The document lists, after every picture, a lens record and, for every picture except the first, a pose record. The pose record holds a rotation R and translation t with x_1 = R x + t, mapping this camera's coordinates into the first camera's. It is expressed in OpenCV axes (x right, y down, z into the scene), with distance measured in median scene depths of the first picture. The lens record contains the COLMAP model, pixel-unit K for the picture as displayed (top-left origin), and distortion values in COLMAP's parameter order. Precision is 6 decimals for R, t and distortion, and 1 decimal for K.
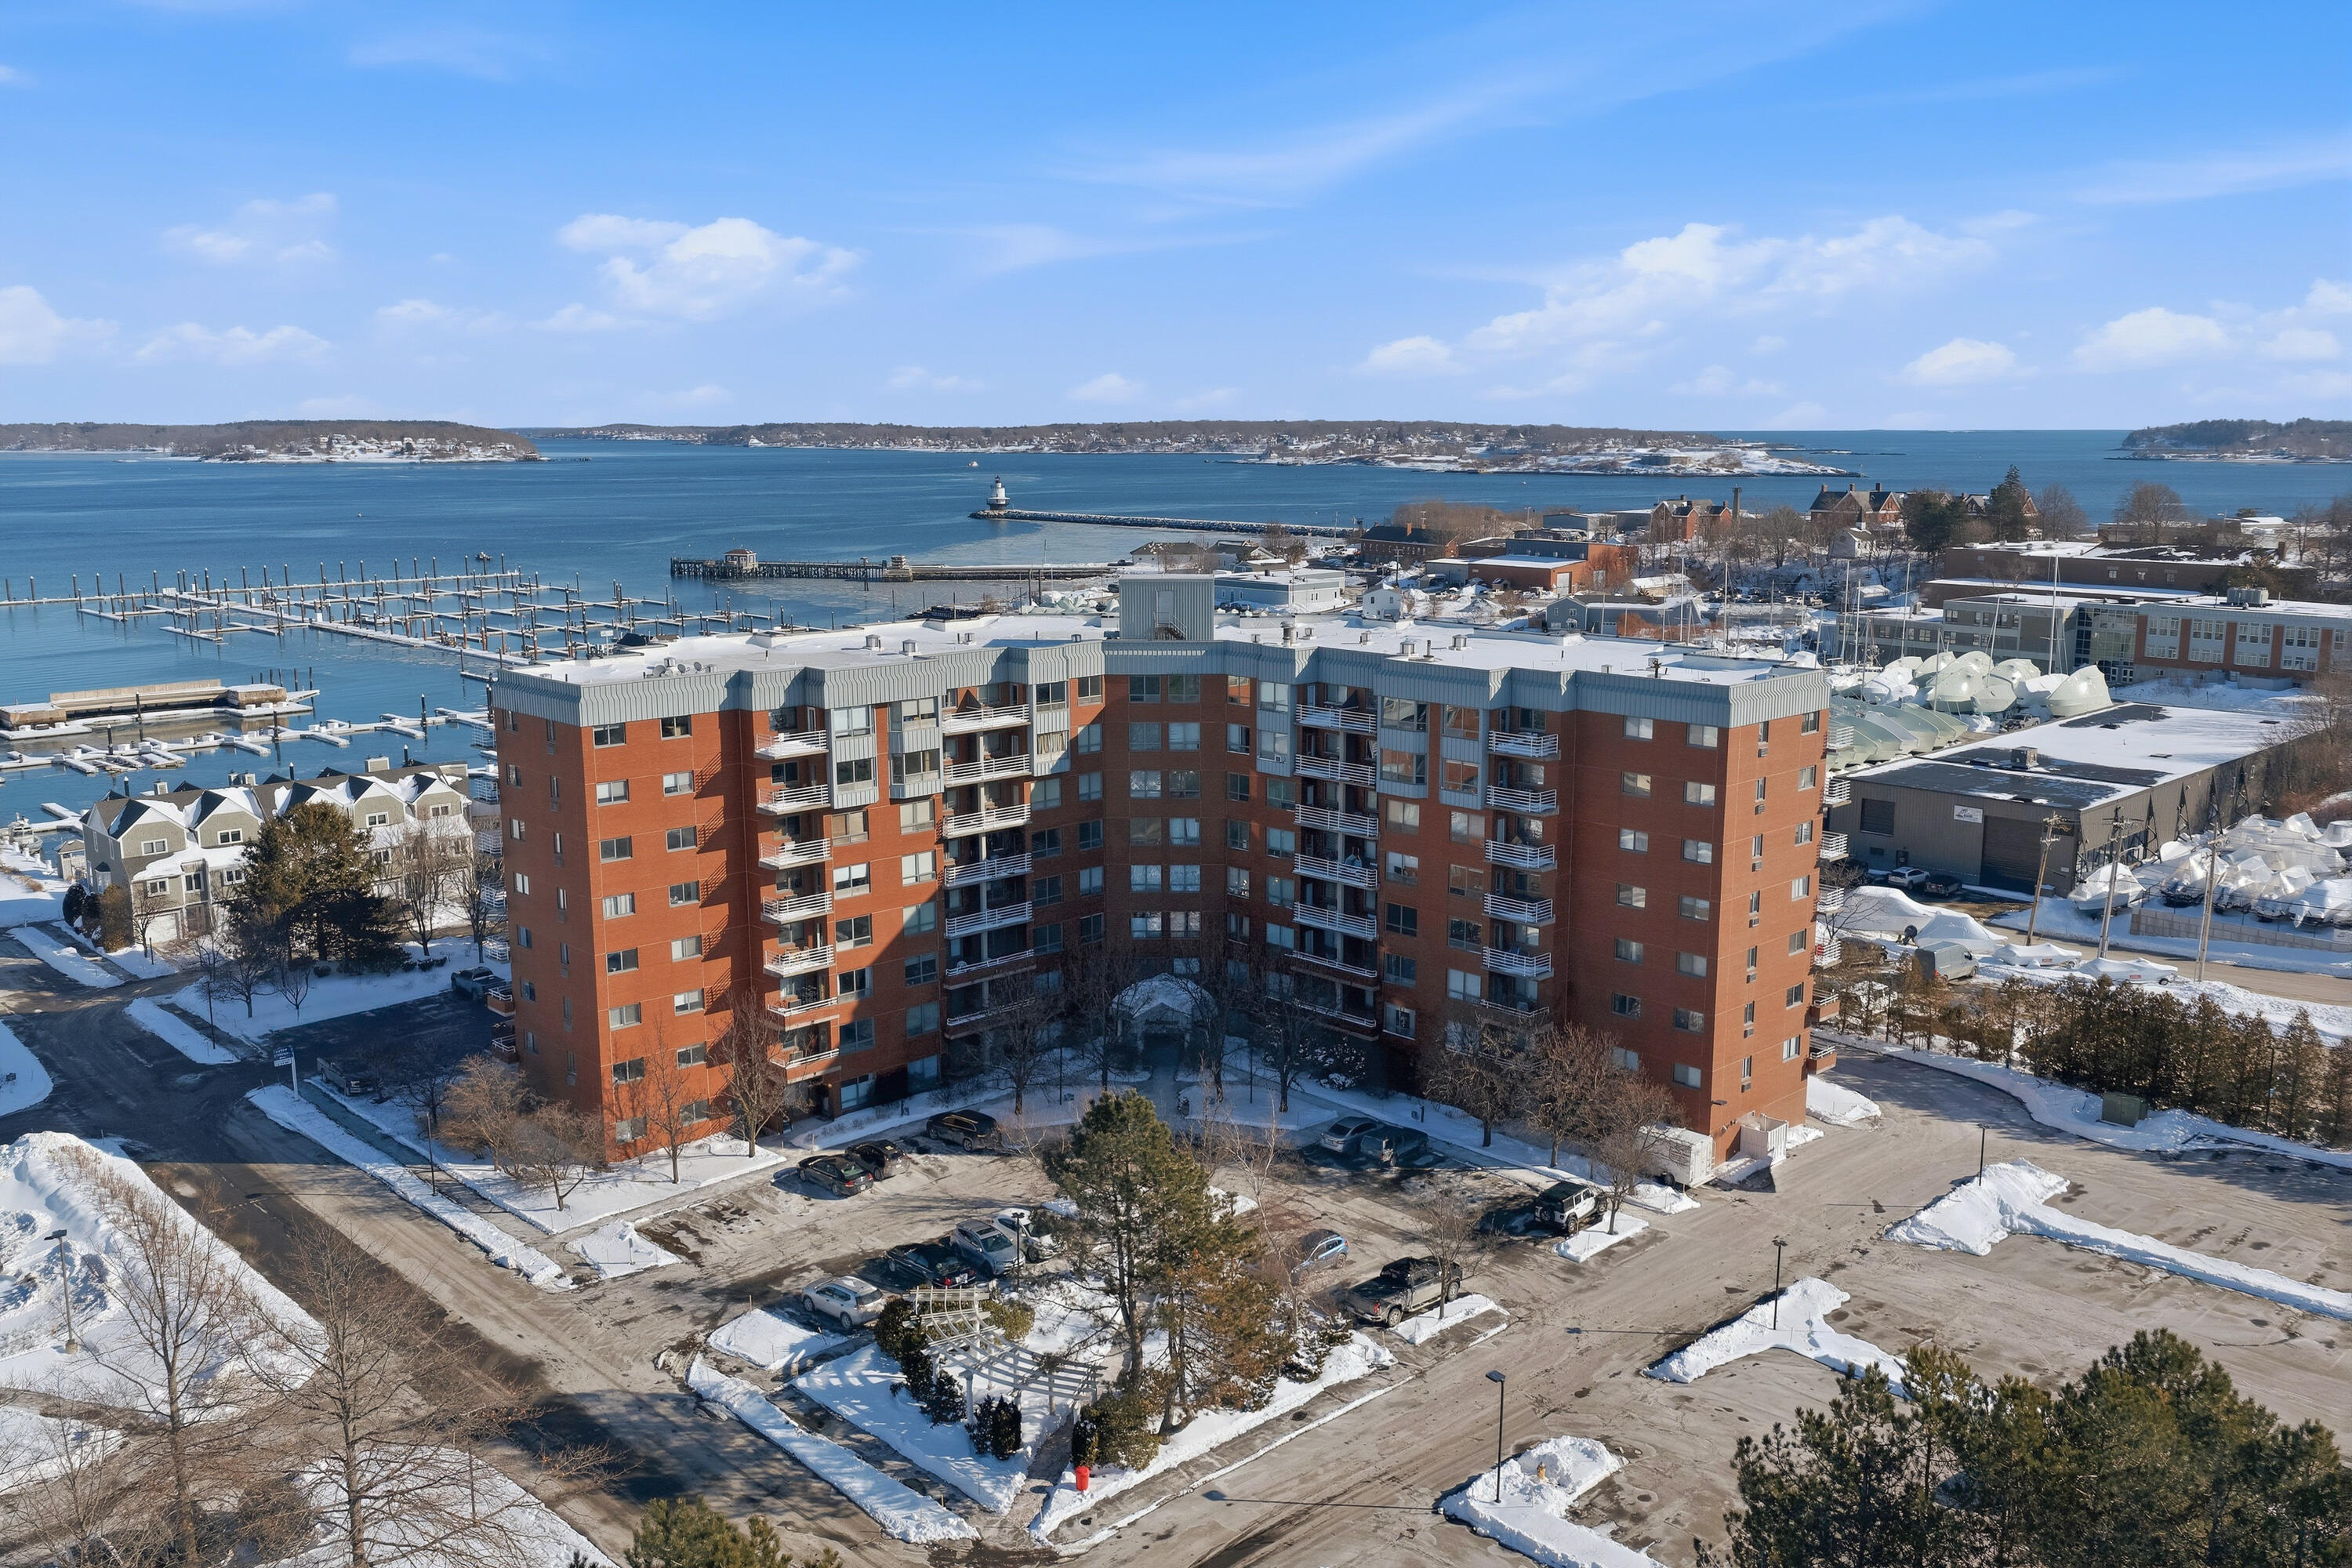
lens RADIAL K [[1929.8, 0, 1174.1], [0, 1929.8, 876.4], [0, 0, 1]] dist [0.006977, -0.001893]
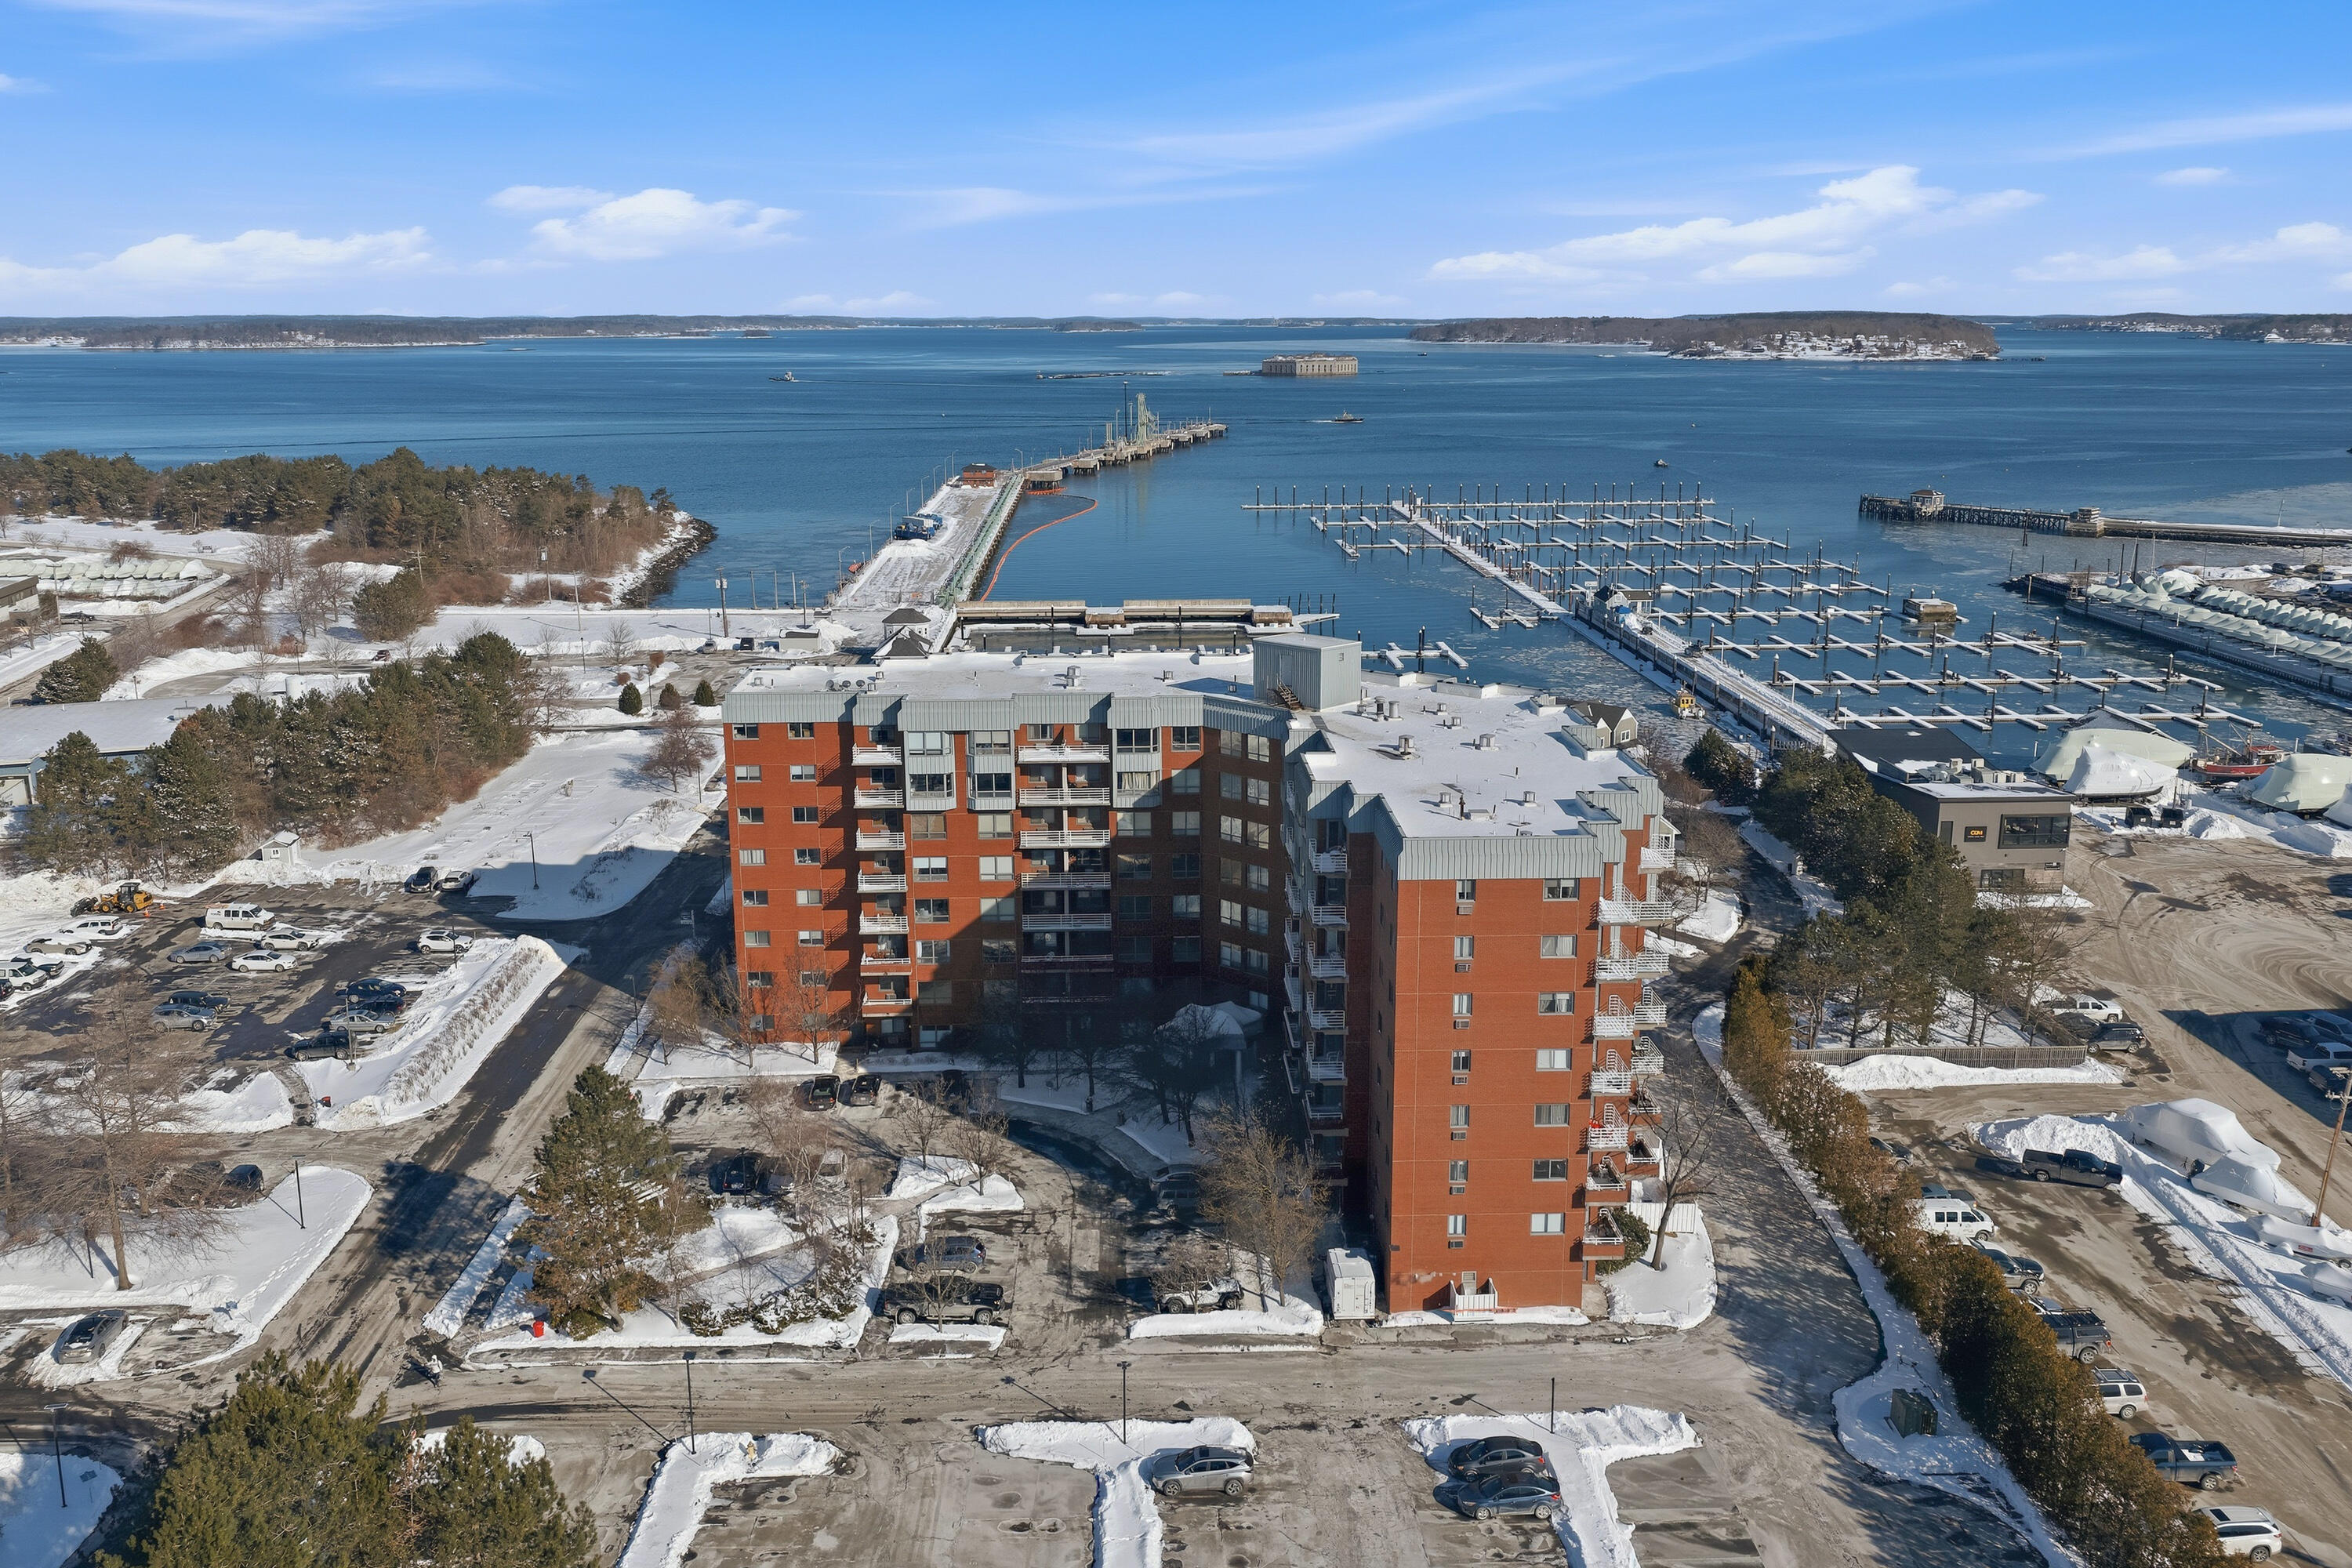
lens RADIAL K [[1965.6, 0, 1180.2], [0, 1965.6, 859.3], [0, 0, 1]] dist [0.012720, -0.016758]
pose [[0.742686, 0.176923, -0.645845, 0.756921], [-0.148601, 0.983963, 0.098664, -0.150472], [0.652943, 0.022697, 0.757067, 0.146853]]
